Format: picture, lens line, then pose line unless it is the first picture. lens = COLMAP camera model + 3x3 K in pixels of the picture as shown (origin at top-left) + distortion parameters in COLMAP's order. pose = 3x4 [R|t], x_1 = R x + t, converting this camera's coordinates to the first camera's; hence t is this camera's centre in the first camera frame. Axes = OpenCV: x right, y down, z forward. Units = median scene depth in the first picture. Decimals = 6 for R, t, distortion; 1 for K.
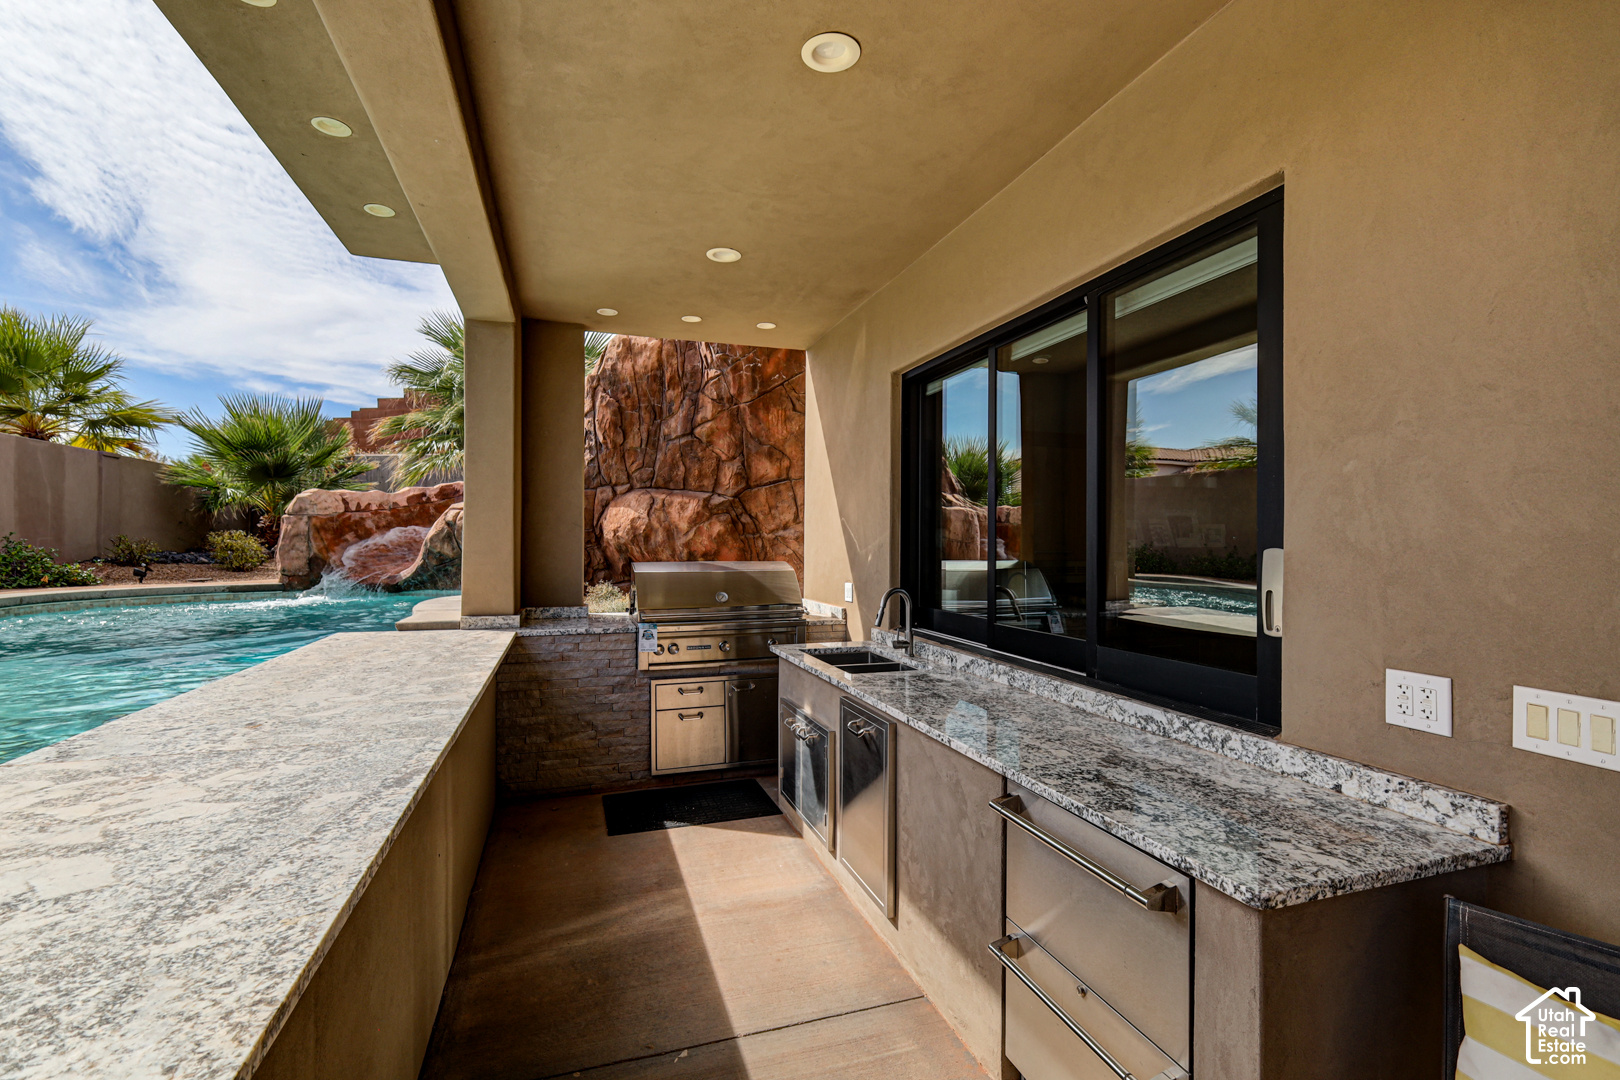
lens RADIAL K [[717.3, 0, 810.0], [0, 717.3, 540.0], [0, 0, 1]] dist [0.000154, -0.000035]
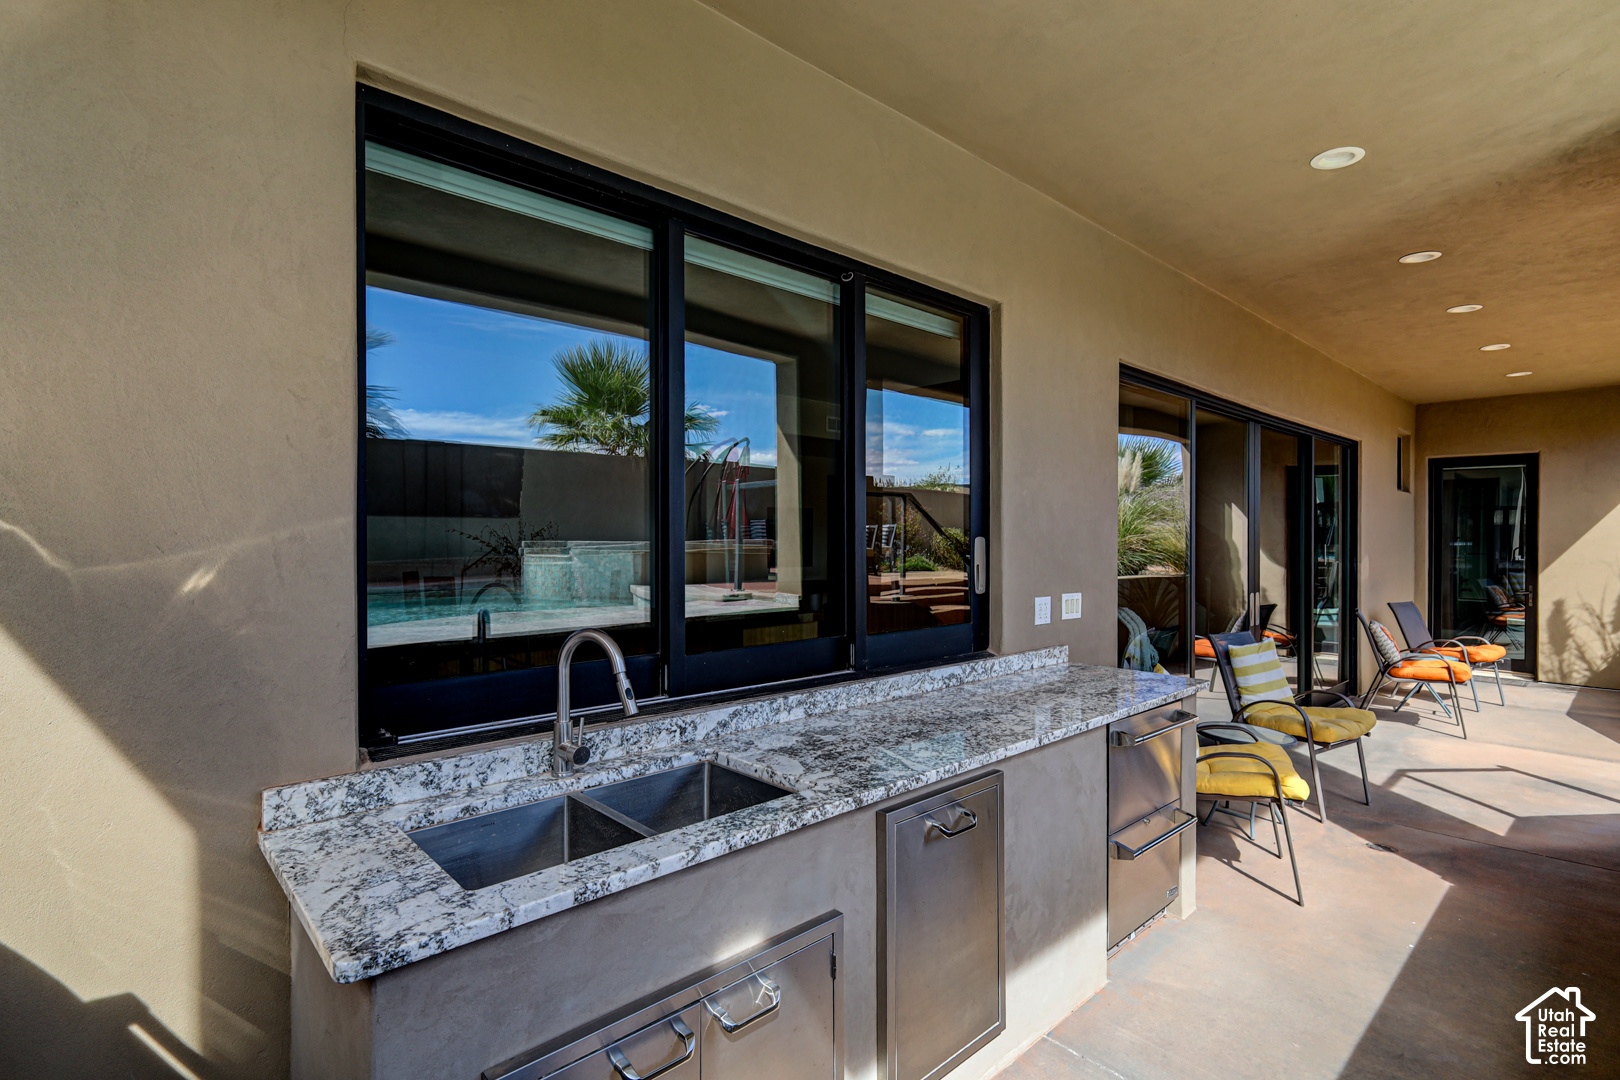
lens RADIAL K [[782.2, 0, 810.0], [0, 782.2, 540.0], [0, 0, 1]] dist [0.000246, 0.000004]
pose [[-0.415831, 0.001488, 0.909441, -0.253044], [-0.001327, 0.999997, -0.002243, 0.007902], [-0.909441, -0.002140, -0.415828, 0.699875]]
